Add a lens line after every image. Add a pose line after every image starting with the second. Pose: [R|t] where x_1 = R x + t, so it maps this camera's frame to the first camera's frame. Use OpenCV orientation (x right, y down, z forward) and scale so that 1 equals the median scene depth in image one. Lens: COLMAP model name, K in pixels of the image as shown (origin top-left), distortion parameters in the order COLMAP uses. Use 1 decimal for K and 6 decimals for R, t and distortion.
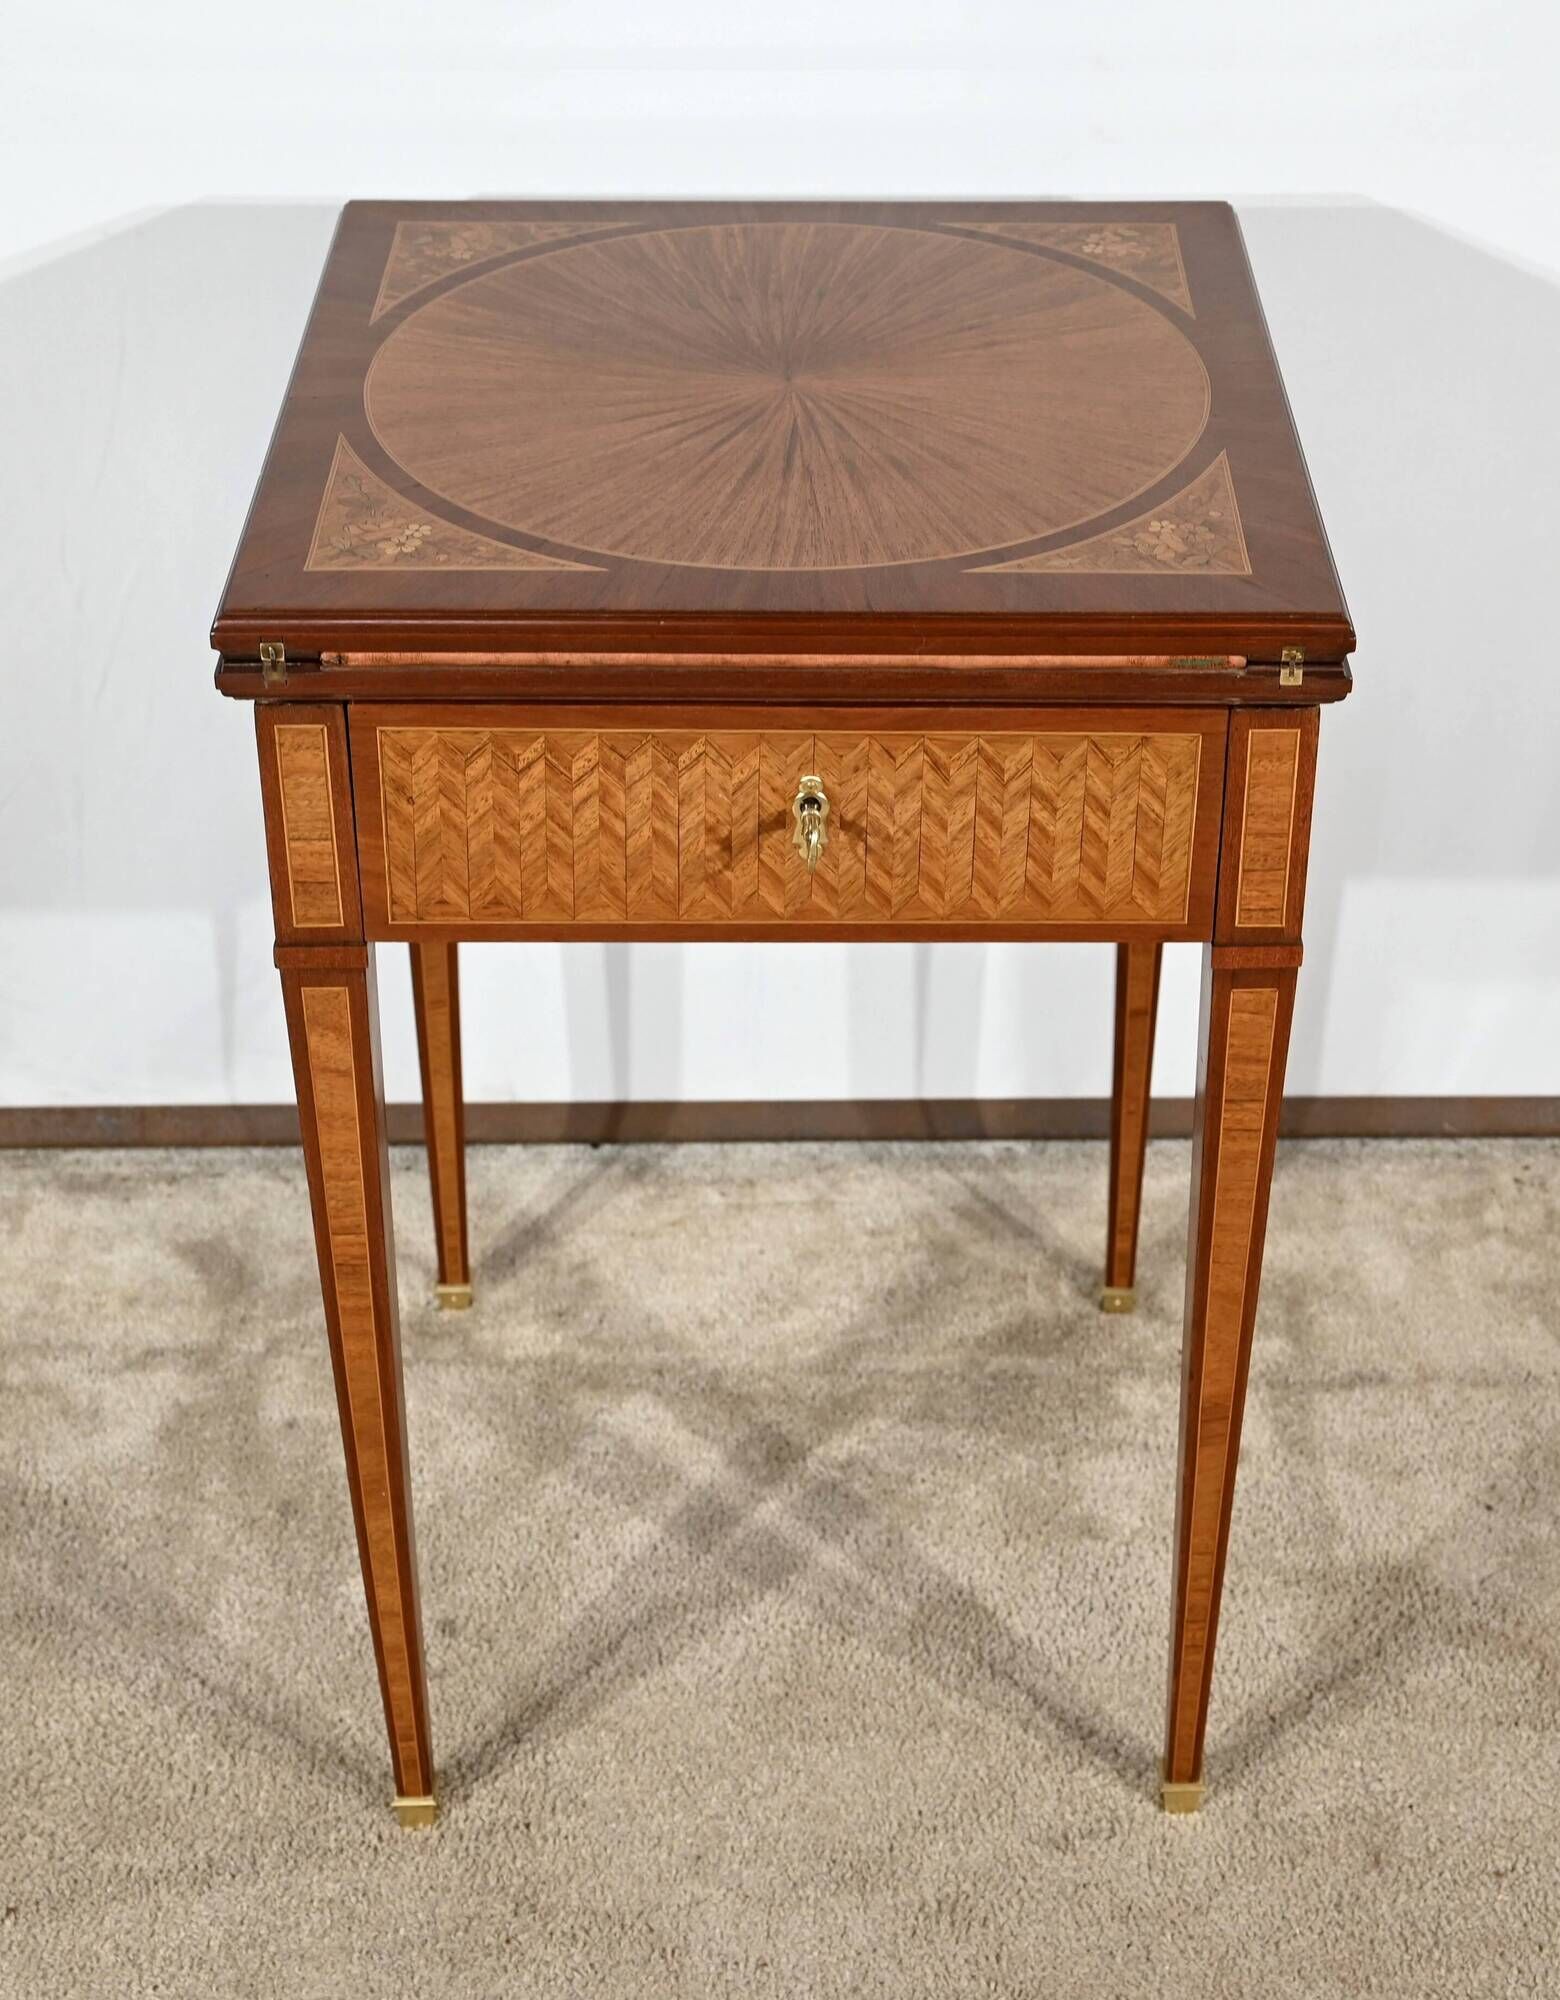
lens RADIAL K [[3454.5, 0, 866.1], [0, 3454.5, 929.9], [0, 0, 1]] dist [0.044898, 0.000000]
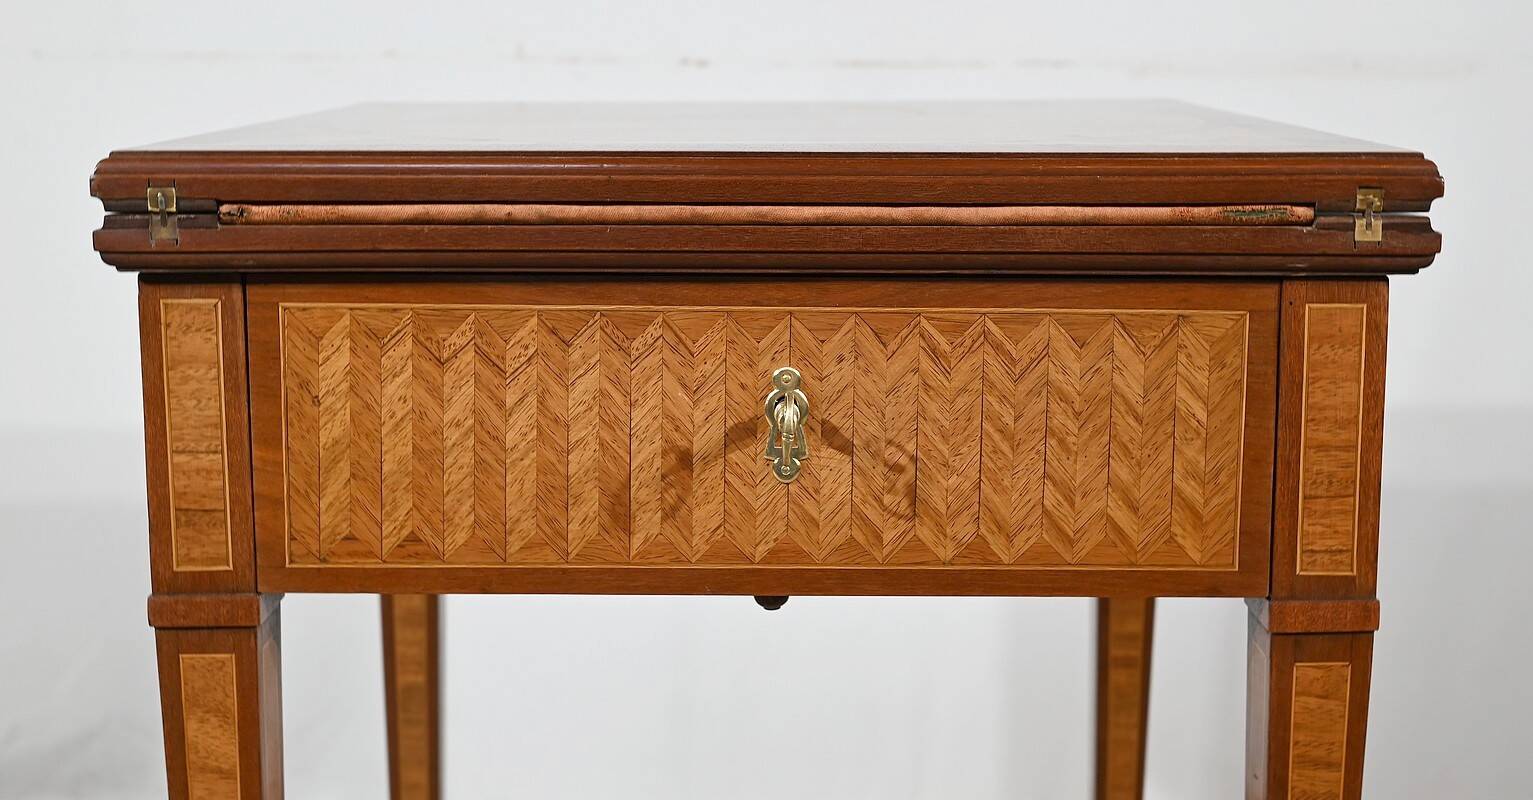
lens RADIAL K [[2164.3, 0, 757.6], [0, 2164.3, 365.1], [0, 0, 1]] dist [0.003575, 0.000000]
pose [[0.999483, -0.007146, -0.031339, -0.005308], [-0.005838, 0.918404, -0.395600, 0.134466], [0.031608, 0.395578, 0.917888, 0.417663]]
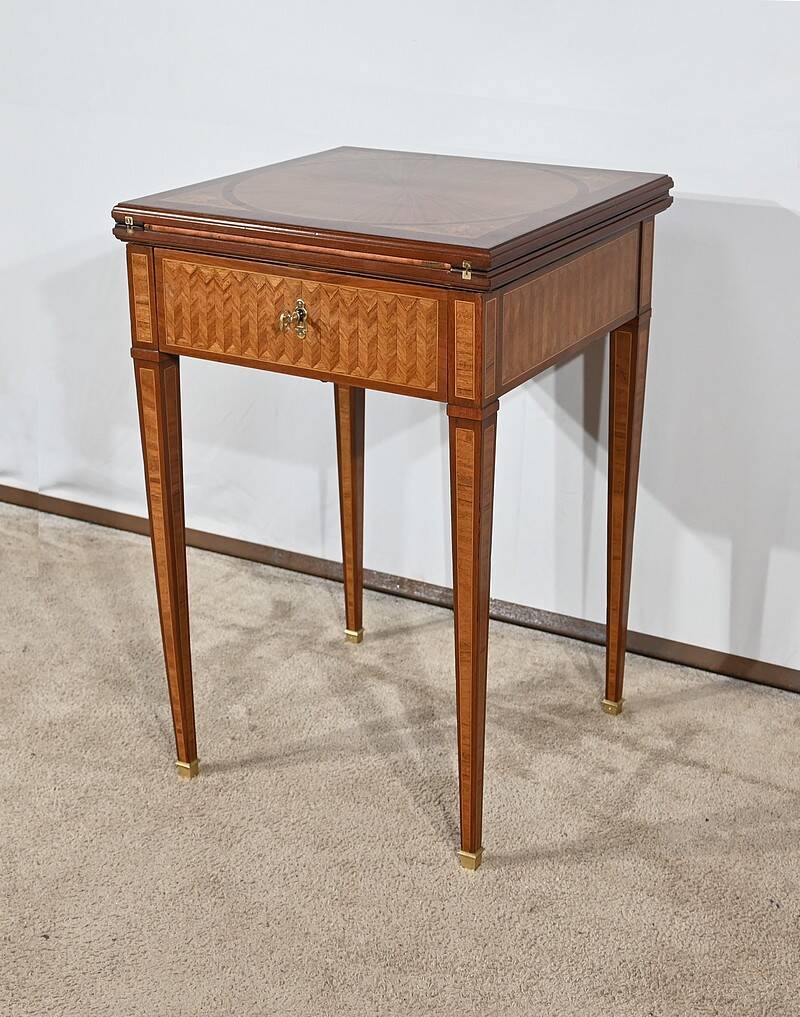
lens RADIAL K [[1587.8, 0, 399.5], [0, 1587.8, 516.2], [0, 0, 1]] dist [0.038897, 0.000000]
pose [[0.850570, 0.183612, -0.492765, 0.515907], [-0.275526, 0.953748, -0.120210, 0.179649], [0.447901, 0.238017, 0.861819, 0.072507]]
